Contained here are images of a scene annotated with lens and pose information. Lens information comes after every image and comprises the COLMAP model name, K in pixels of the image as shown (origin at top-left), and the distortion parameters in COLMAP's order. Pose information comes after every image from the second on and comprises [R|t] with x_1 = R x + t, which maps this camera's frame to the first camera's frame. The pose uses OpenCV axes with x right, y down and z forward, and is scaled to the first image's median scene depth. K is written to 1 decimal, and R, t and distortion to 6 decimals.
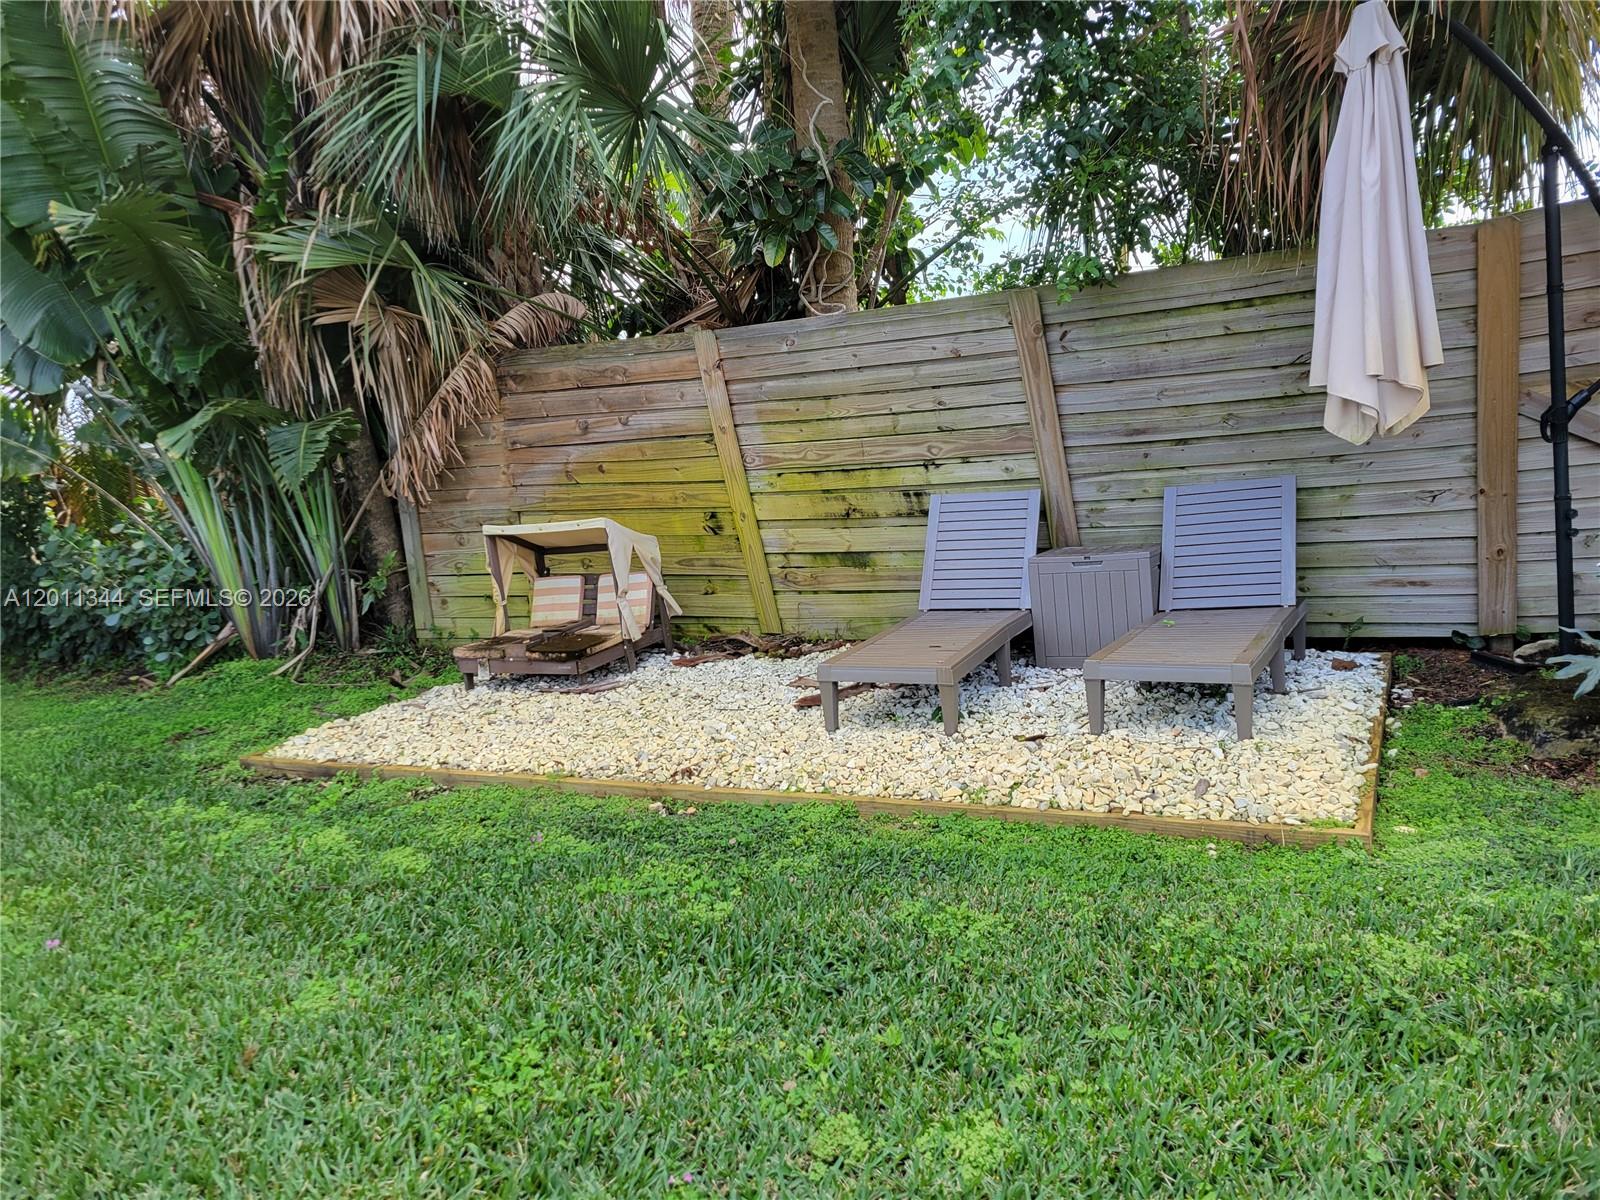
lens RADIAL K [[1197.8, 0, 803.3], [0, 1197.8, 598.1], [0, 0, 1]] dist [0.033078, 0.001730]
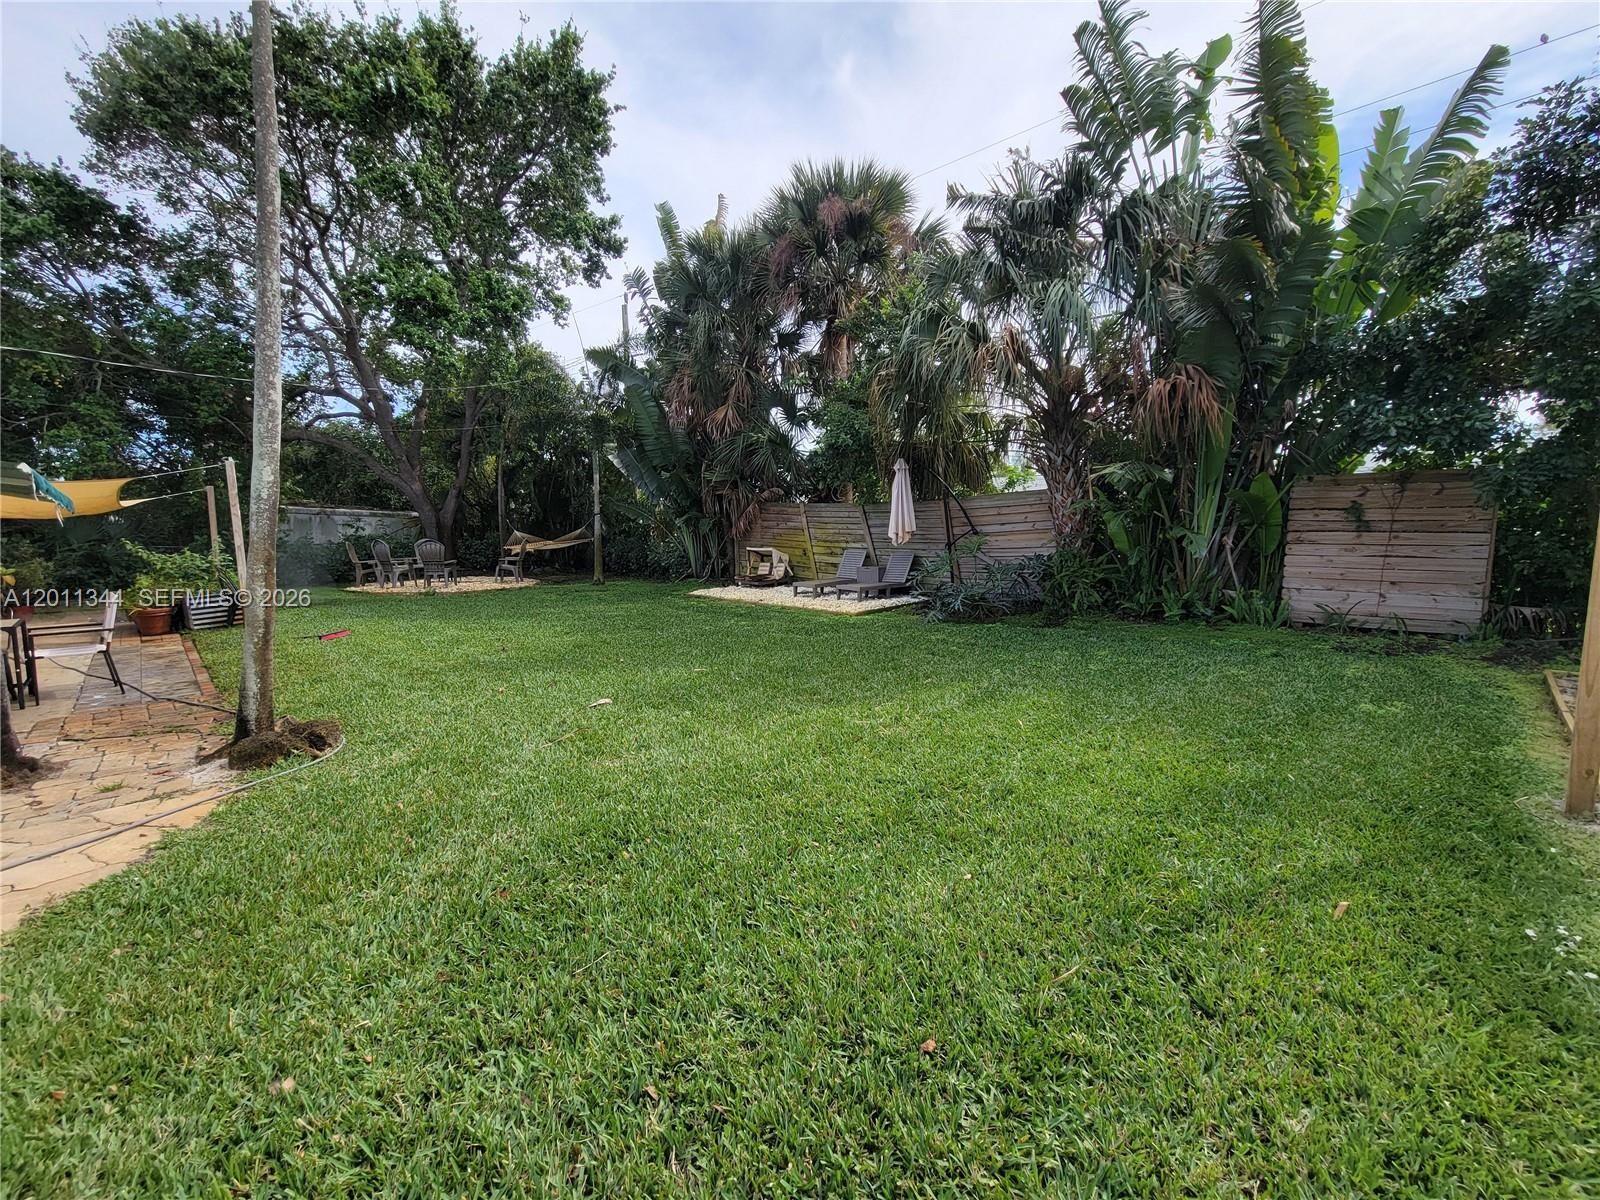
lens RADIAL K [[655.7, 0, 799.0], [0, 655.7, 587.9], [0, 0, 1]] dist [0.001849, -0.000255]
pose [[0.943234, 0.115681, -0.311331, 0.581753], [-0.122525, 0.992462, -0.002443, 0.056697], [0.308701, 0.040450, 0.950299, -0.993093]]
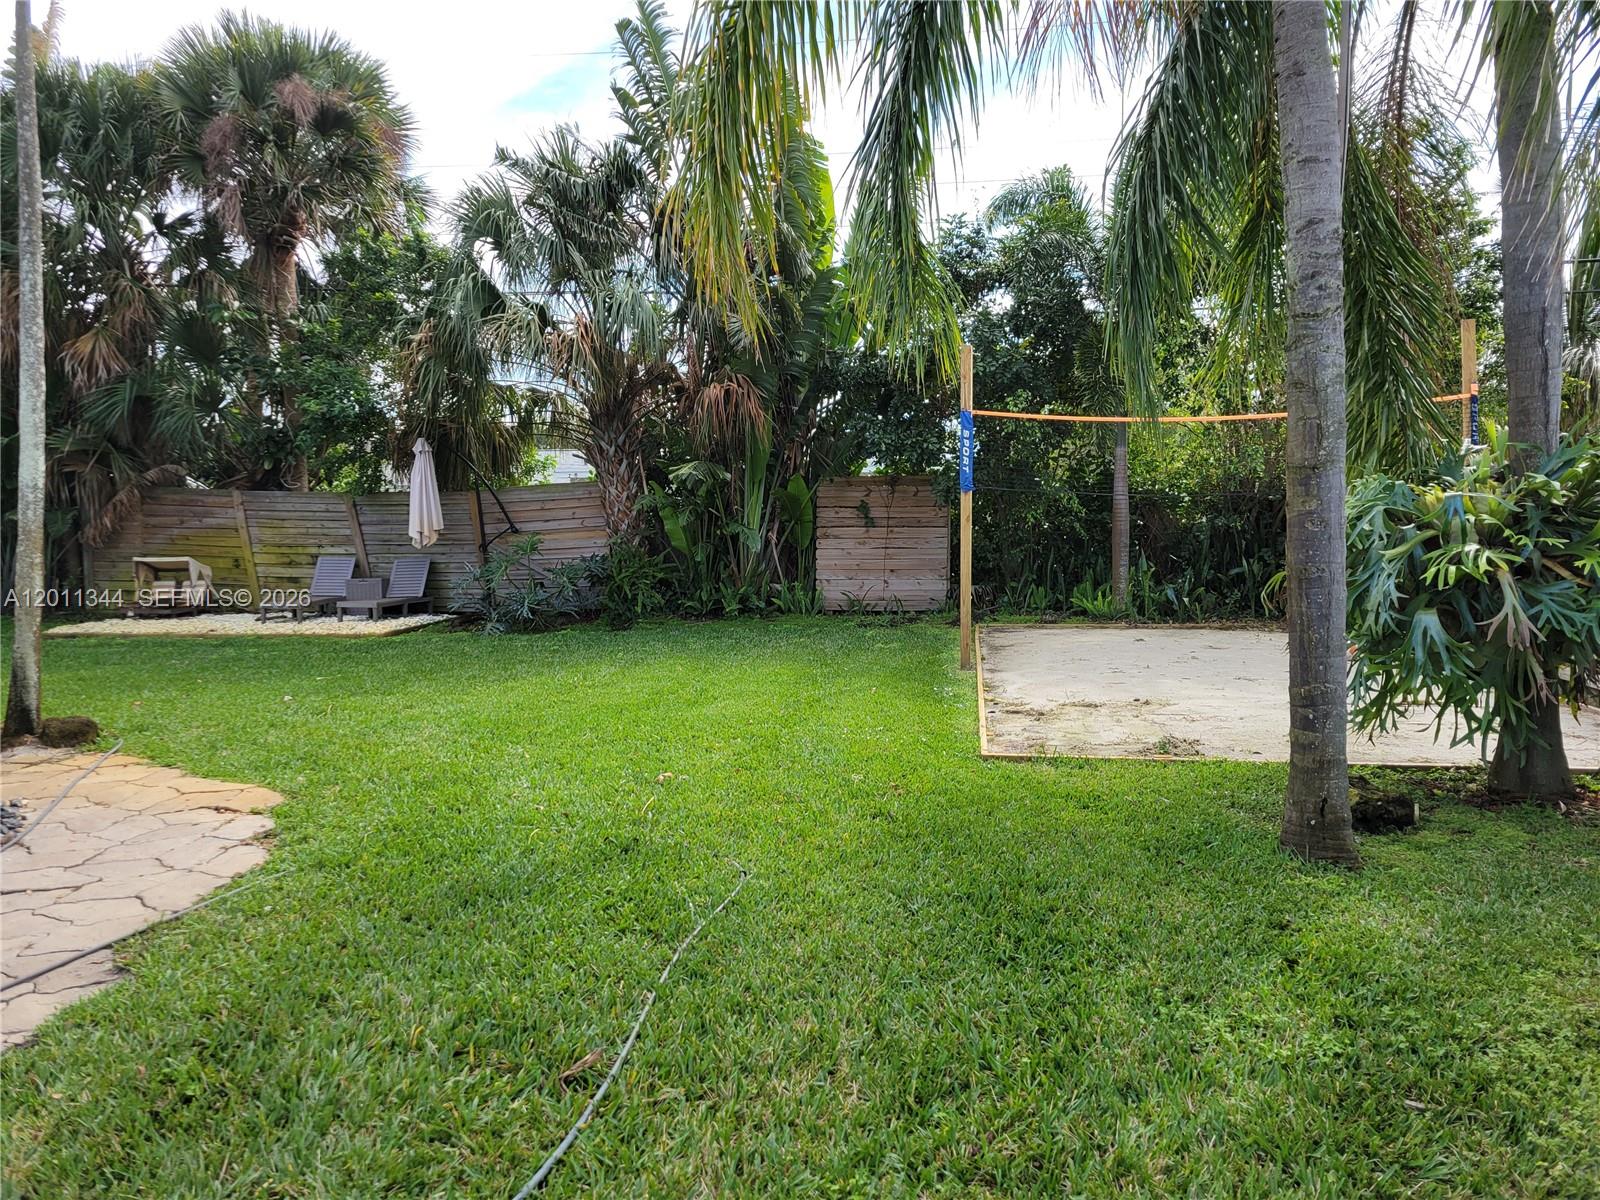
lens RADIAL K [[1197.8, 0, 799.3], [0, 1197.8, 588.7], [0, 0, 1]] dist [0.033078, 0.001730]
pose [[0.945614, 0.066230, 0.318478, 0.247558], [-0.036499, 0.994474, -0.098437, 0.202397], [-0.323238, 0.081460, 0.942805, -1.823487]]
